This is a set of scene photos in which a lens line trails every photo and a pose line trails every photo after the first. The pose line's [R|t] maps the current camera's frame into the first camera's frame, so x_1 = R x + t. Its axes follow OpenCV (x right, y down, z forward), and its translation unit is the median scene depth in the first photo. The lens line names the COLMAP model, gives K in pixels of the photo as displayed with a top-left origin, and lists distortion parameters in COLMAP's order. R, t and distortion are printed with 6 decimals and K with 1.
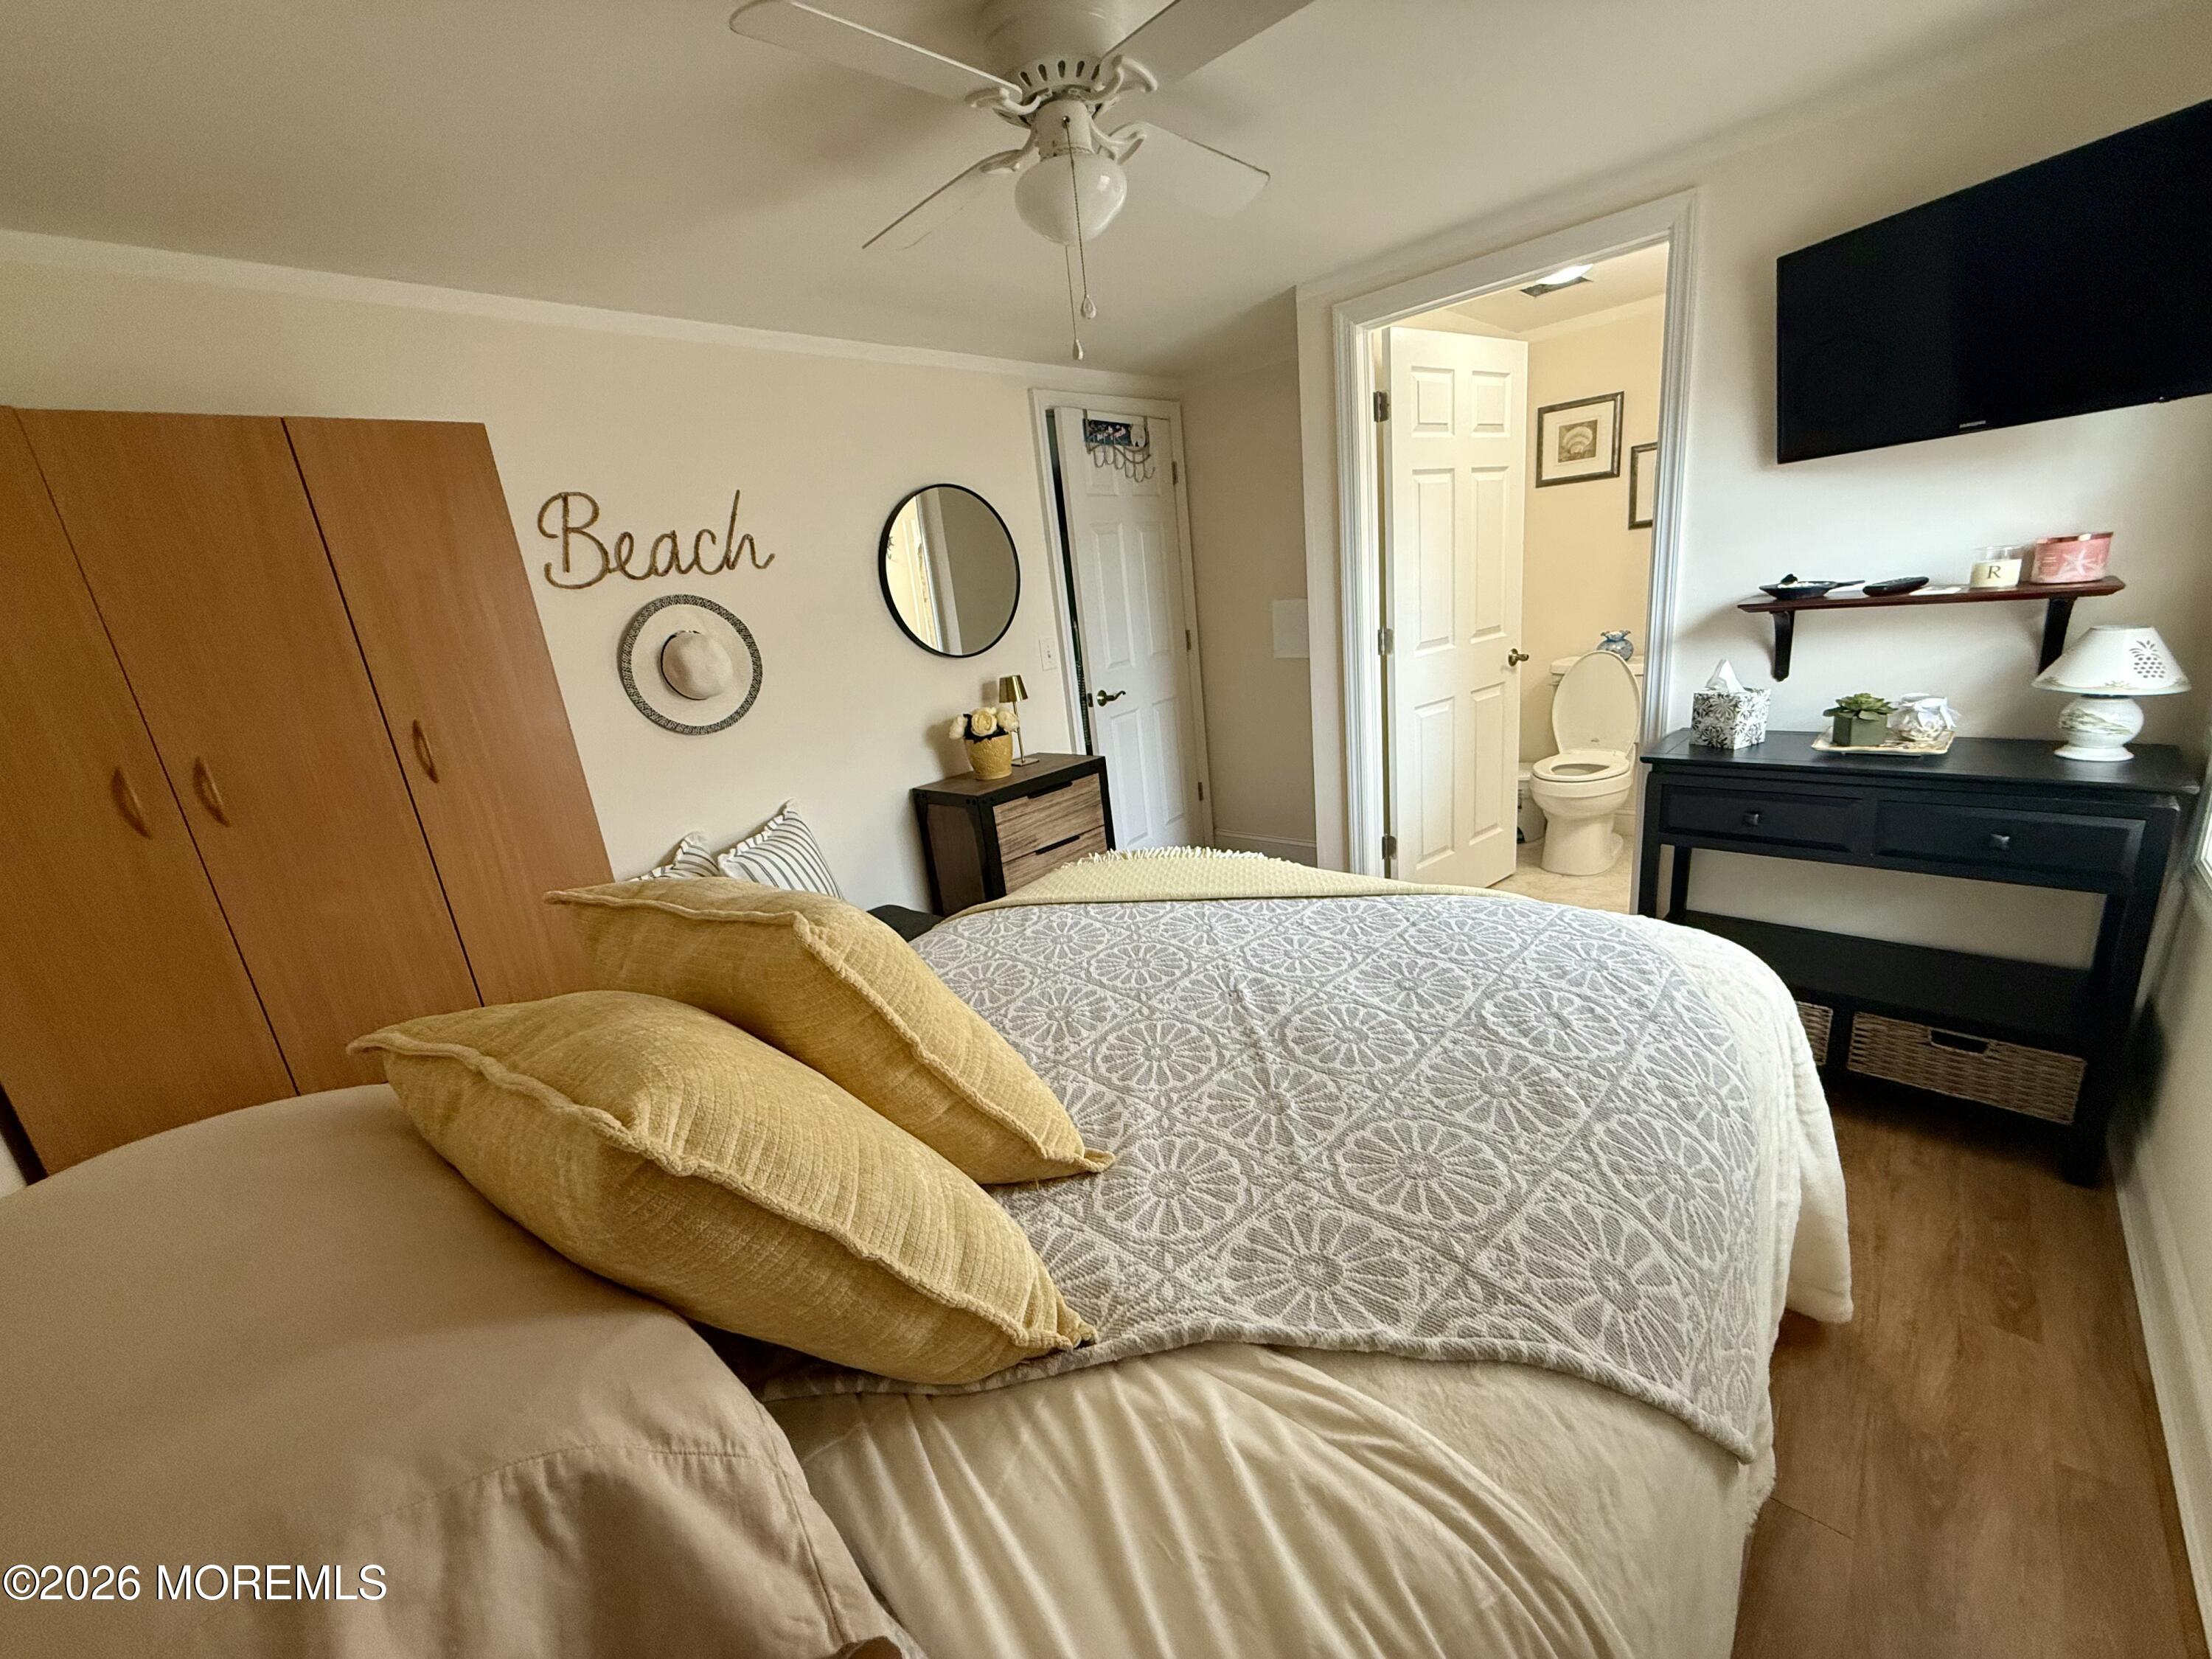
lens RADIAL K [[882.7, 0, 1097.4], [0, 882.7, 833.1], [0, 0, 1]] dist [-0.000808, -0.000136]
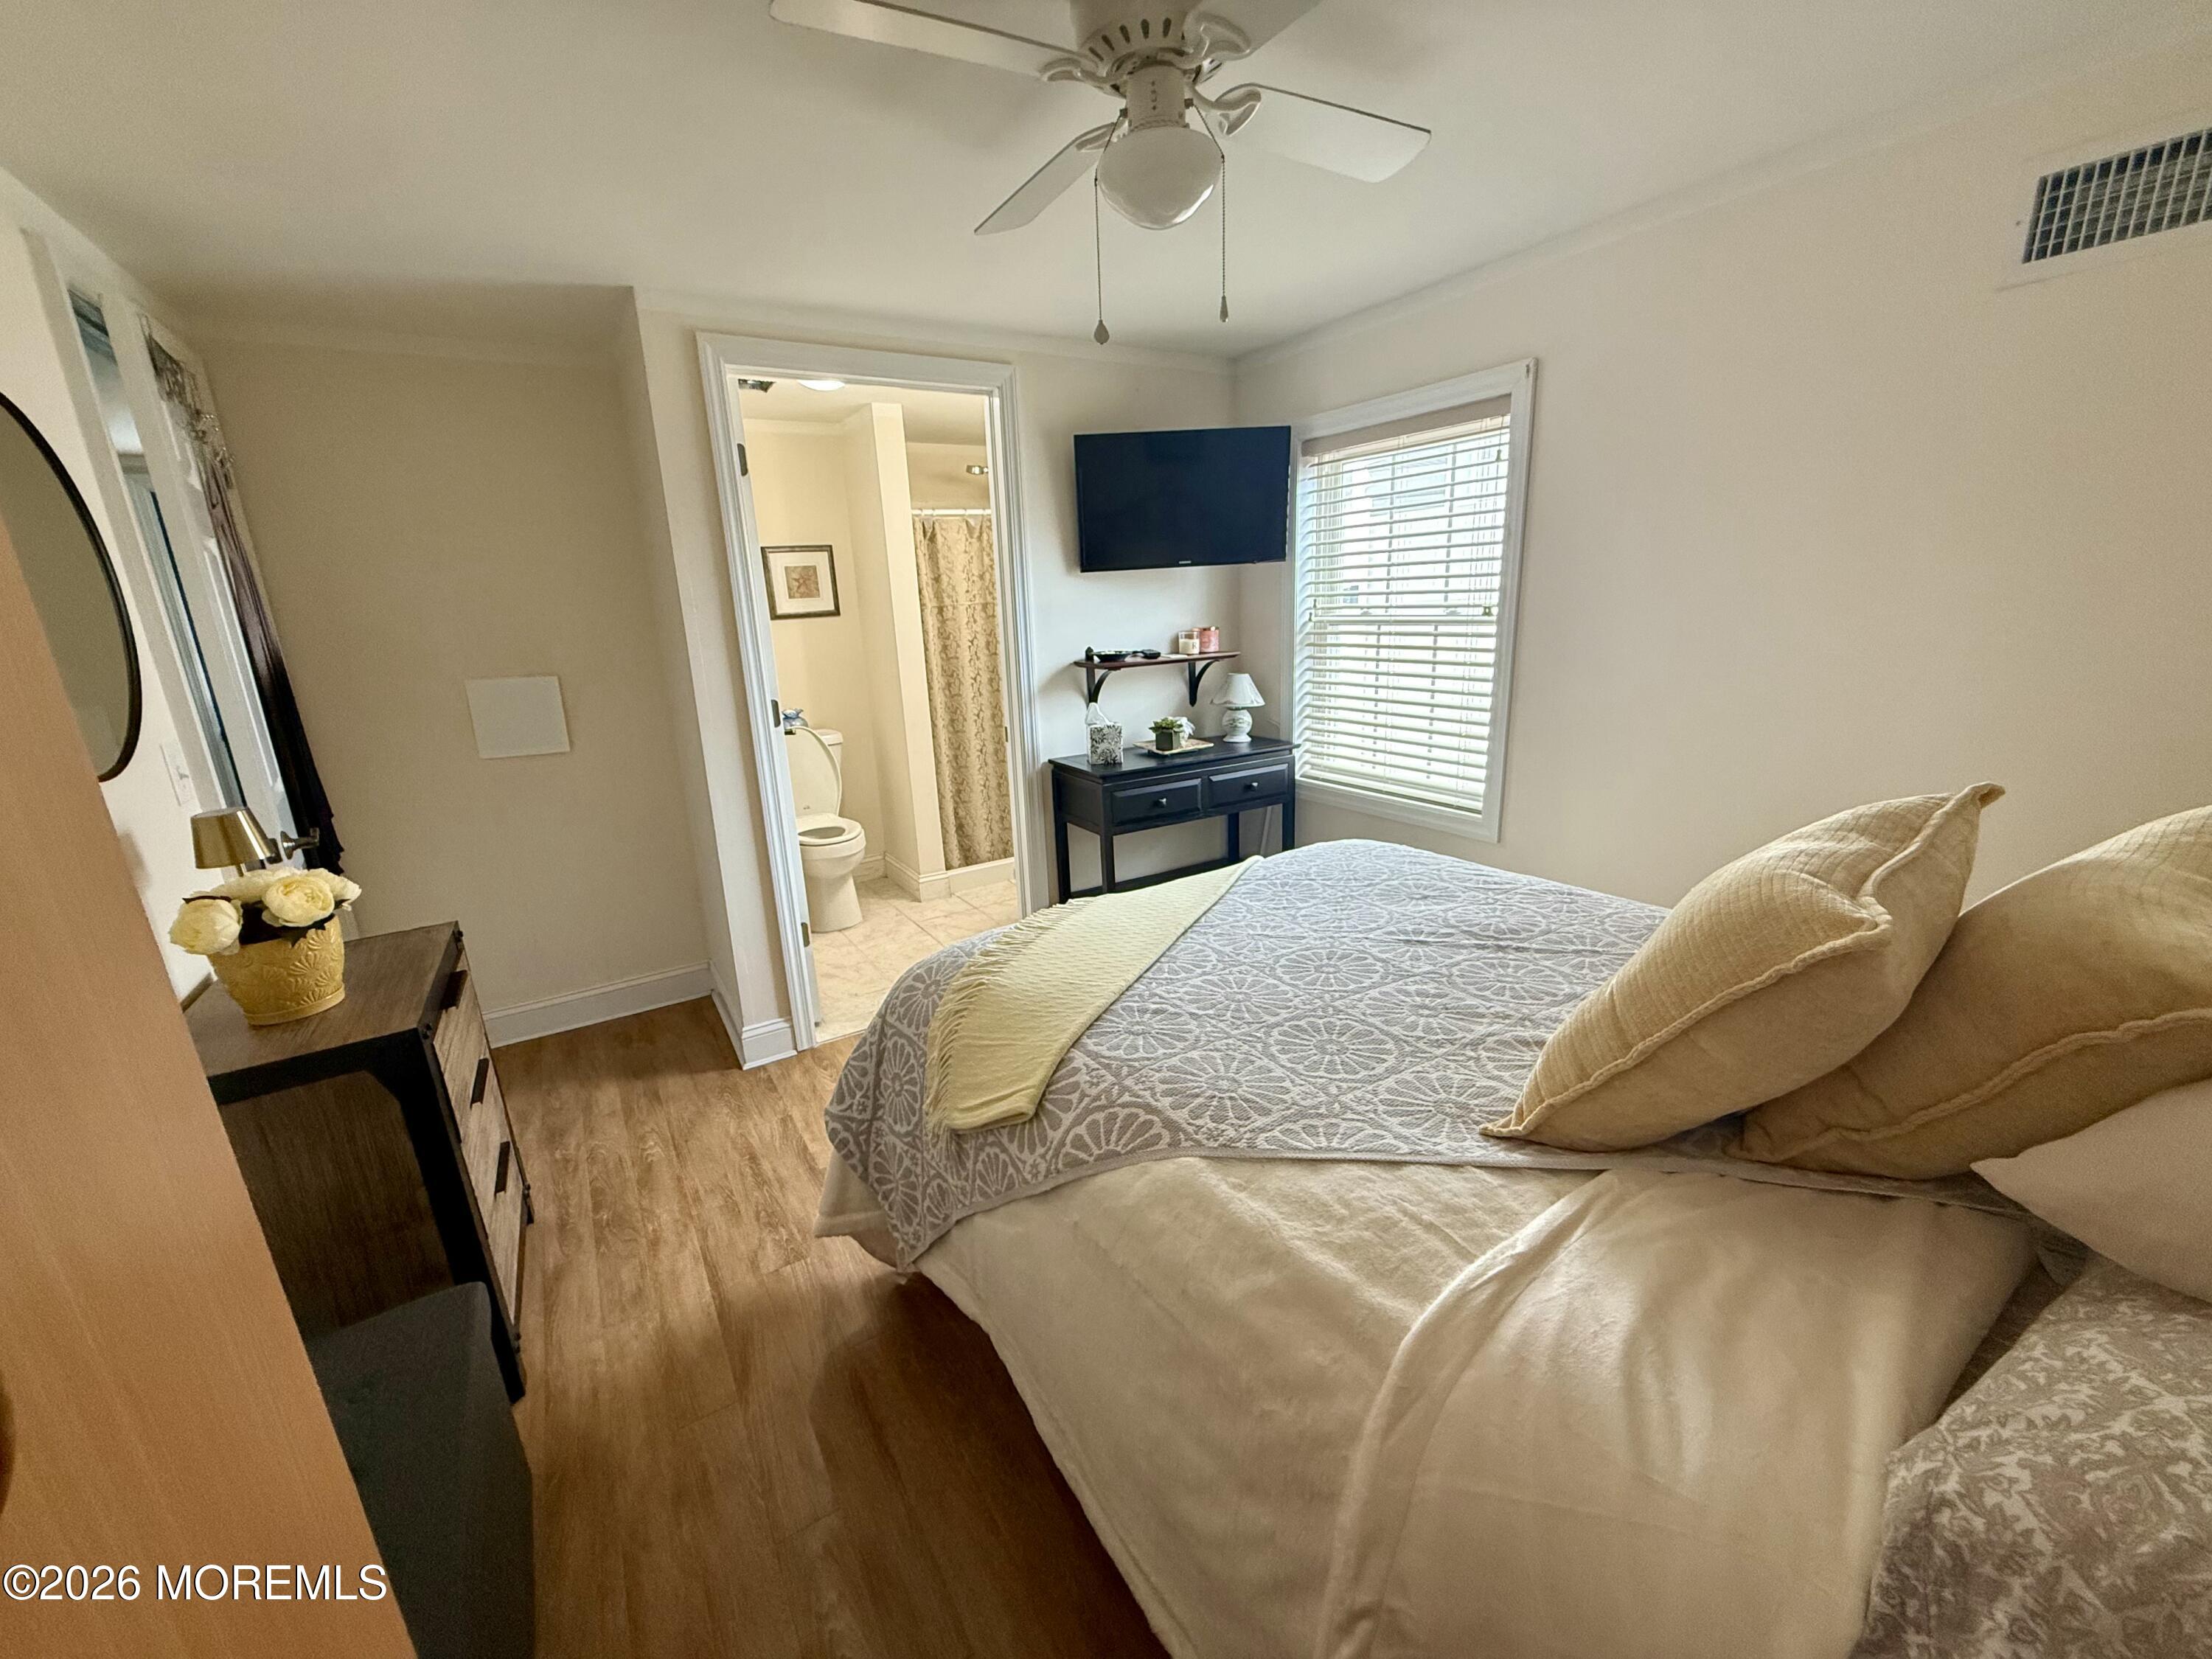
lens RADIAL K [[882.7, 0, 1097.4], [0, 882.7, 833.1], [0, 0, 1]] dist [-0.000808, -0.000136]
pose [[0.256207, -0.153011, 0.954435, -0.843720], [0.279565, 0.956923, 0.078364, -0.134491], [-0.925312, 0.246749, 0.287947, 0.804539]]
